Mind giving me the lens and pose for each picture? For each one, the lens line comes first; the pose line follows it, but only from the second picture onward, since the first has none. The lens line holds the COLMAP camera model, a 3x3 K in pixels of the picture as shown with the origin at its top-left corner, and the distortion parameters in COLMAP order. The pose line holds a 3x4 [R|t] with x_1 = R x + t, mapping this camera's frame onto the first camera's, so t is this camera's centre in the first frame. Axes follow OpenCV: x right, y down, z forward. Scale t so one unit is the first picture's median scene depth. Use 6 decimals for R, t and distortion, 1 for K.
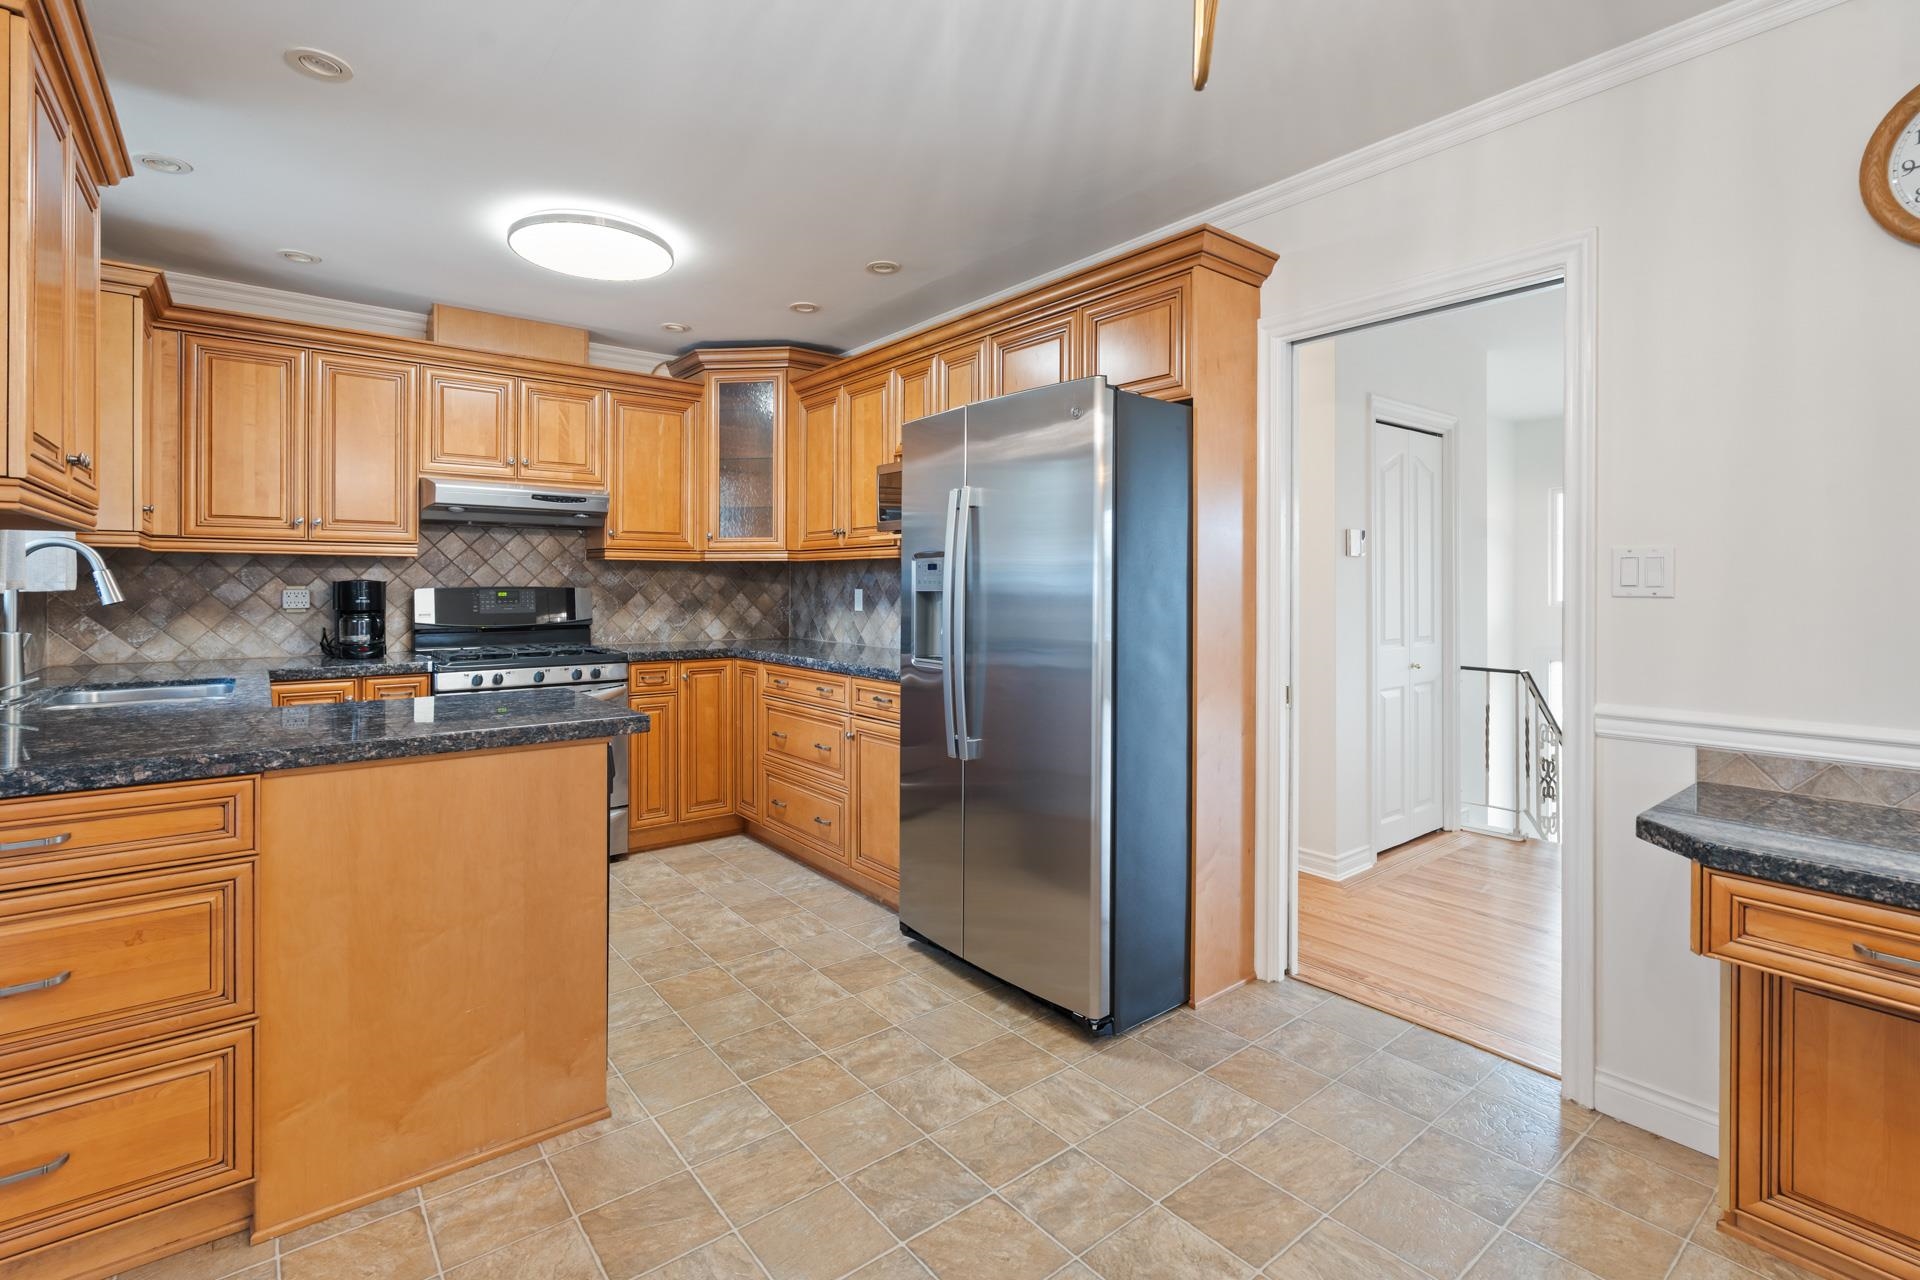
lens RADIAL K [[884.7, 0, 962.4], [0, 884.7, 581.5], [0, 0, 1]] dist [-0.005266, 0.001779]
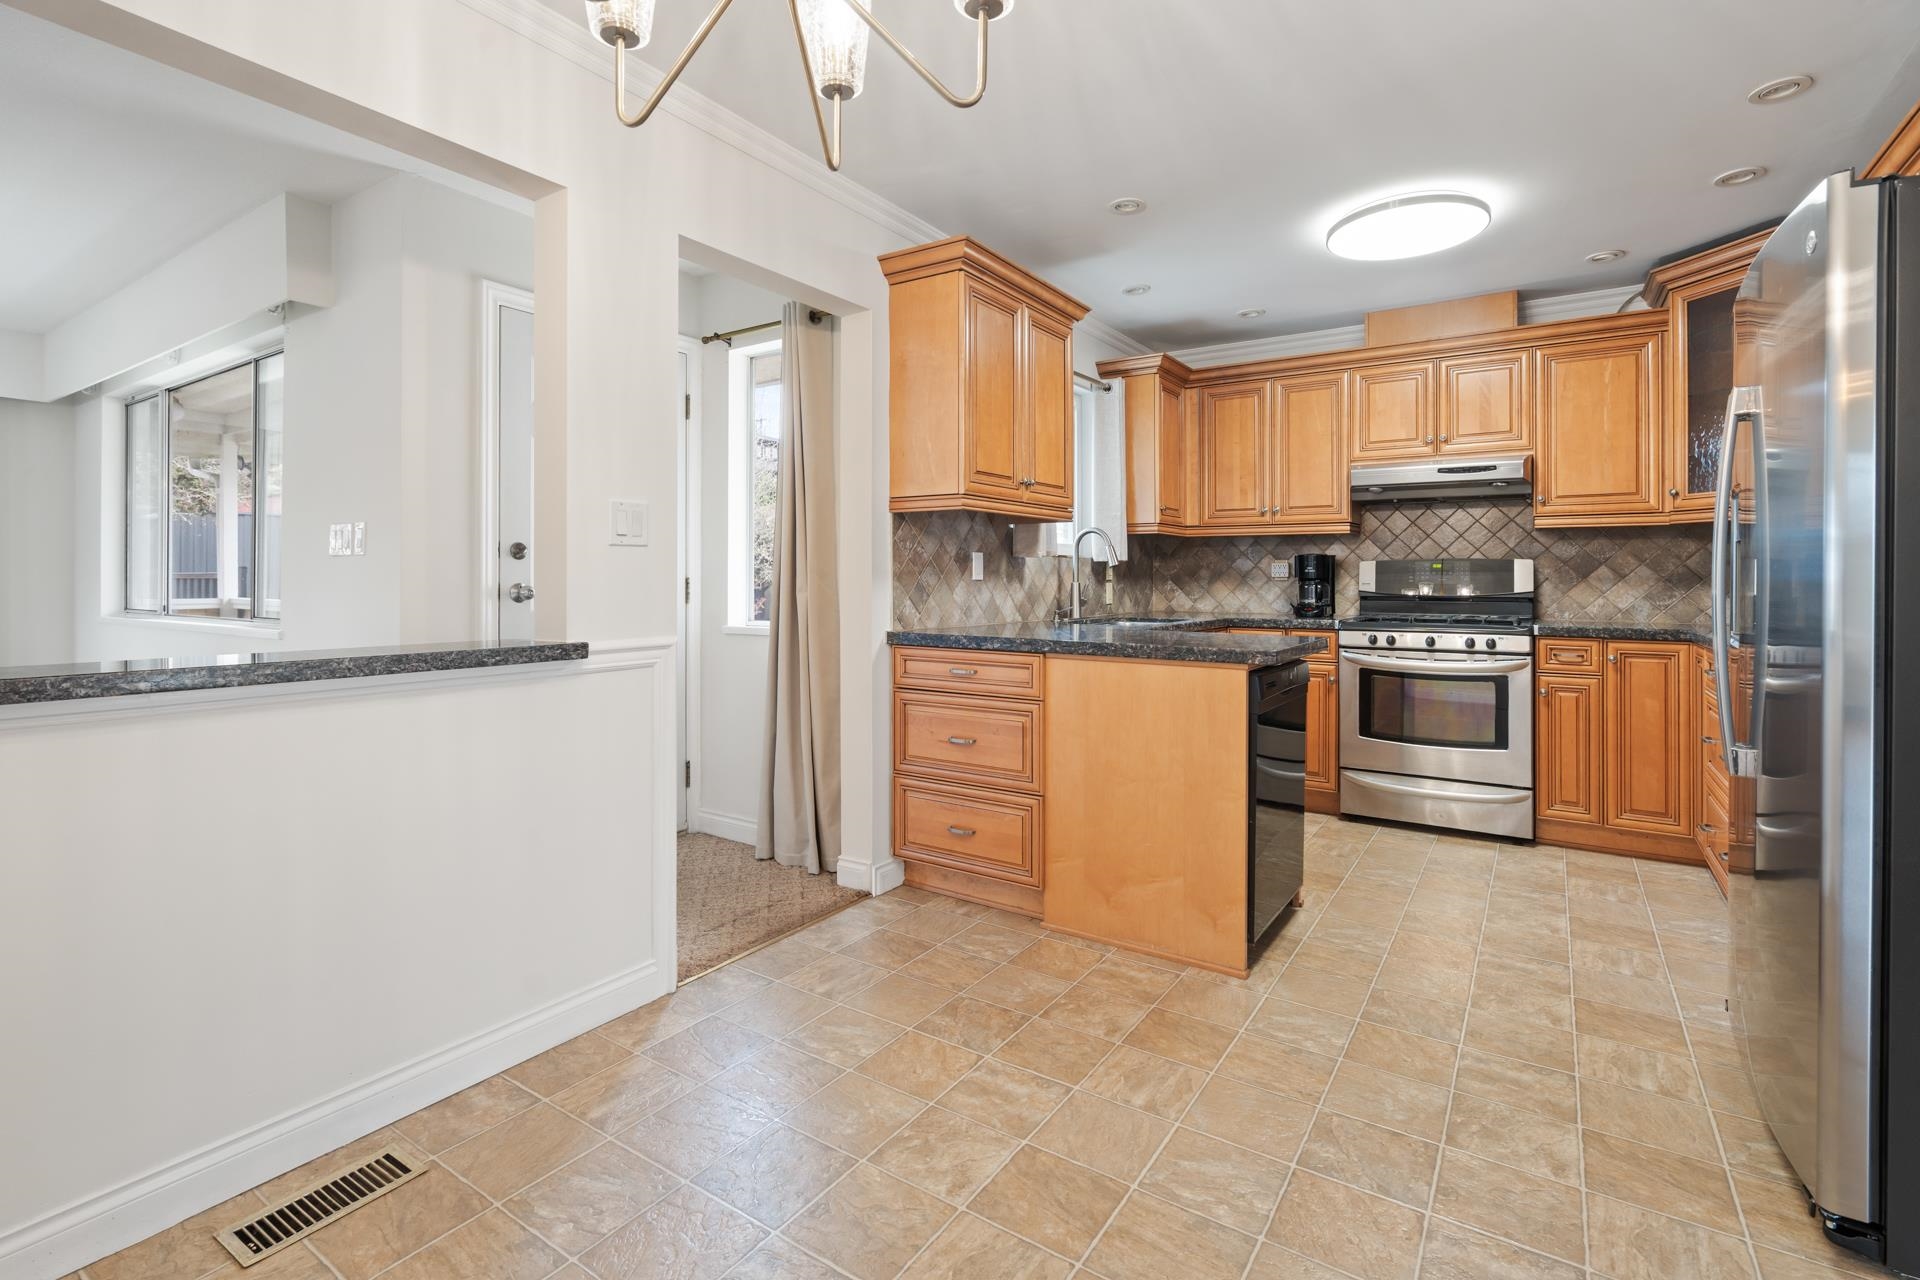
lens RADIAL K [[884.7, 0, 948.9], [0, 884.7, 576.7], [0, 0, 1]] dist [-0.005266, 0.001779]
pose [[0.295241, -0.002159, -0.955420, 0.355921], [0.001829, 0.999997, -0.001695, 0.031440], [0.955421, -0.001247, 0.295244, 0.143562]]
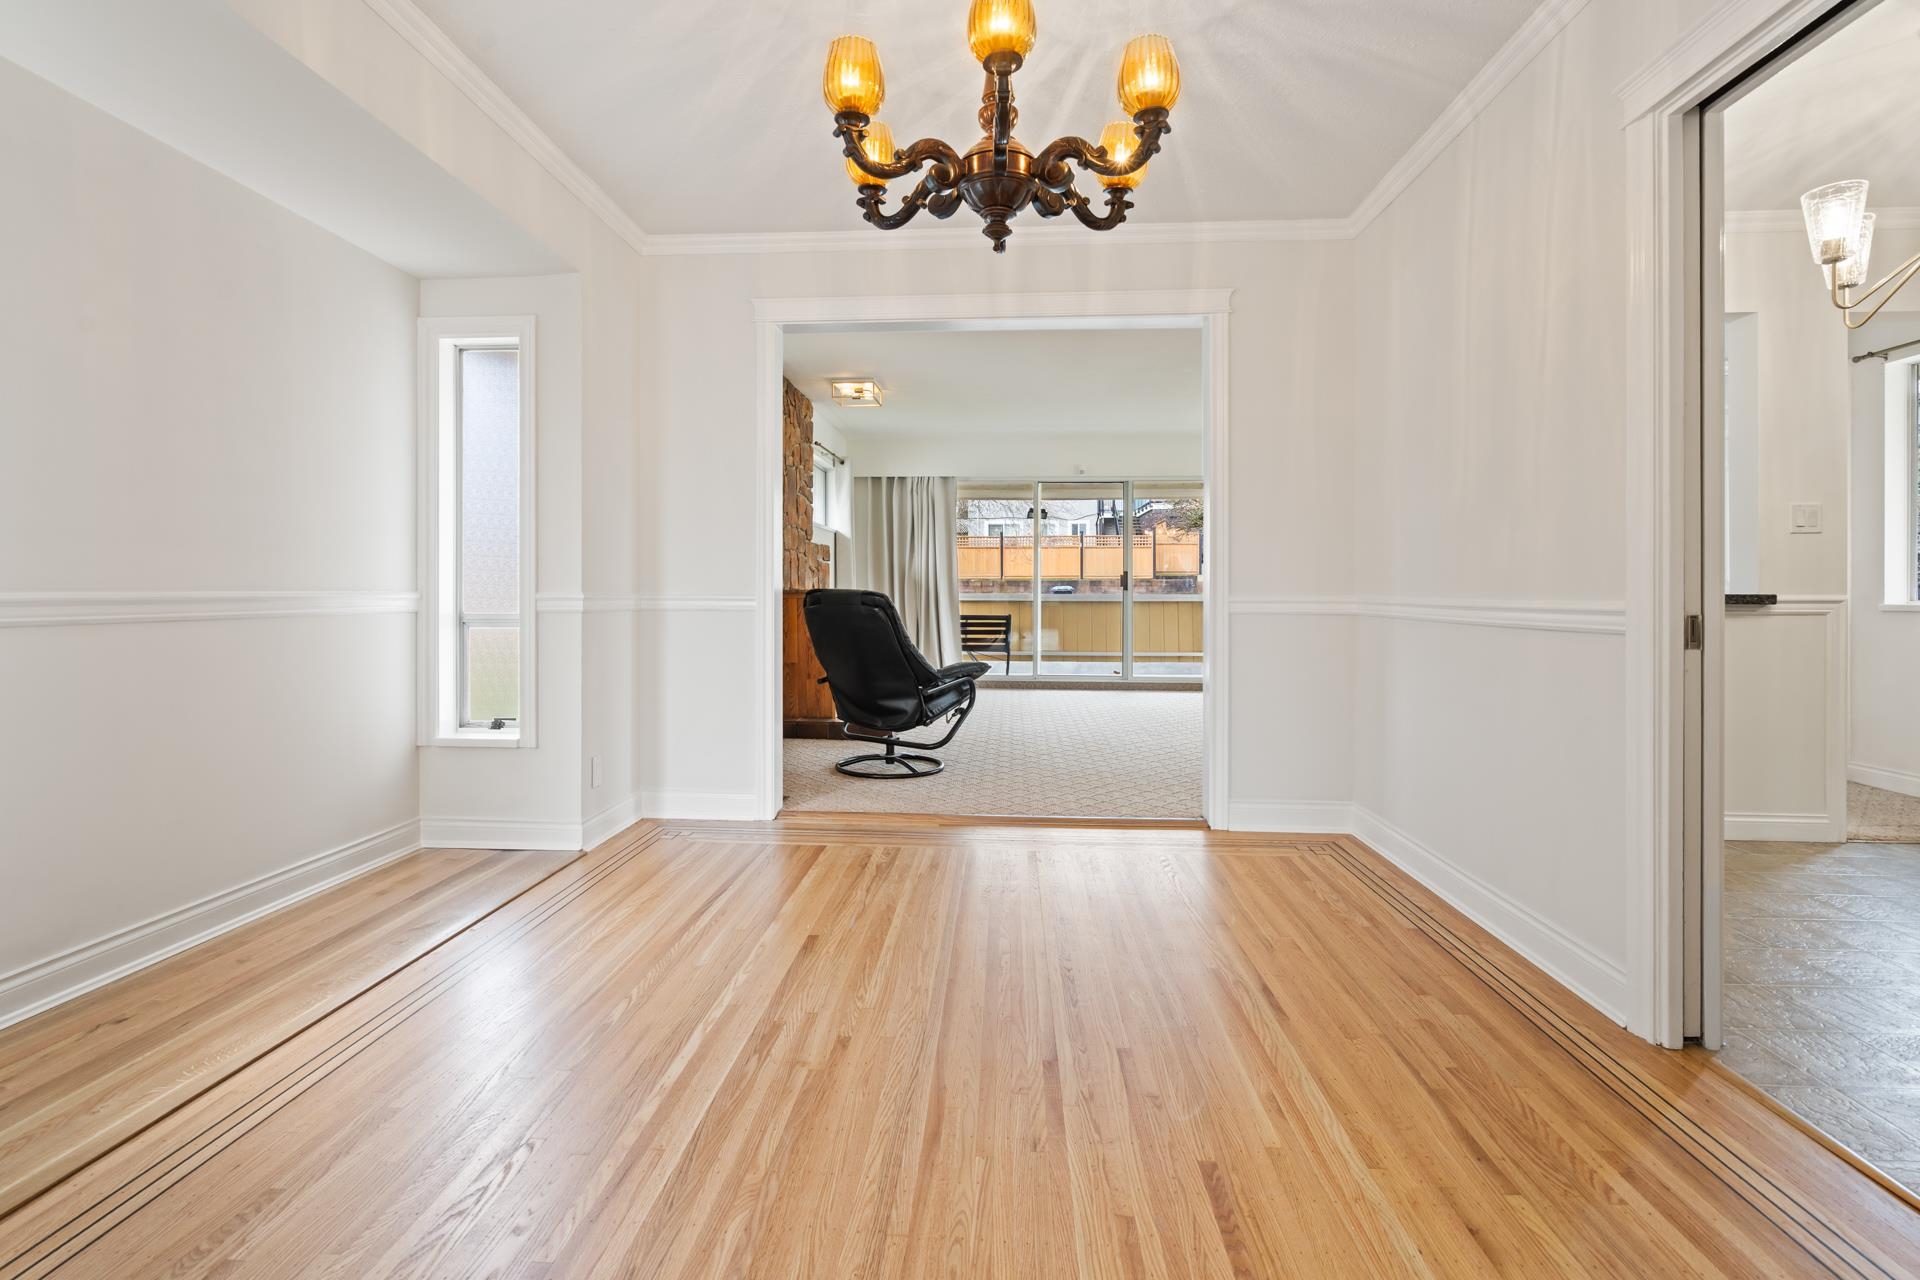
lens RADIAL K [[884.7, 0, 952.9], [0, 884.7, 595.7], [0, 0, 1]] dist [-0.005266, 0.001779]
pose [[-0.669516, 0.000318, -0.742798, 1.055352], [-0.000130, 1.000000, 0.000545, 0.077058], [0.742798, 0.000462, -0.669516, 0.059934]]
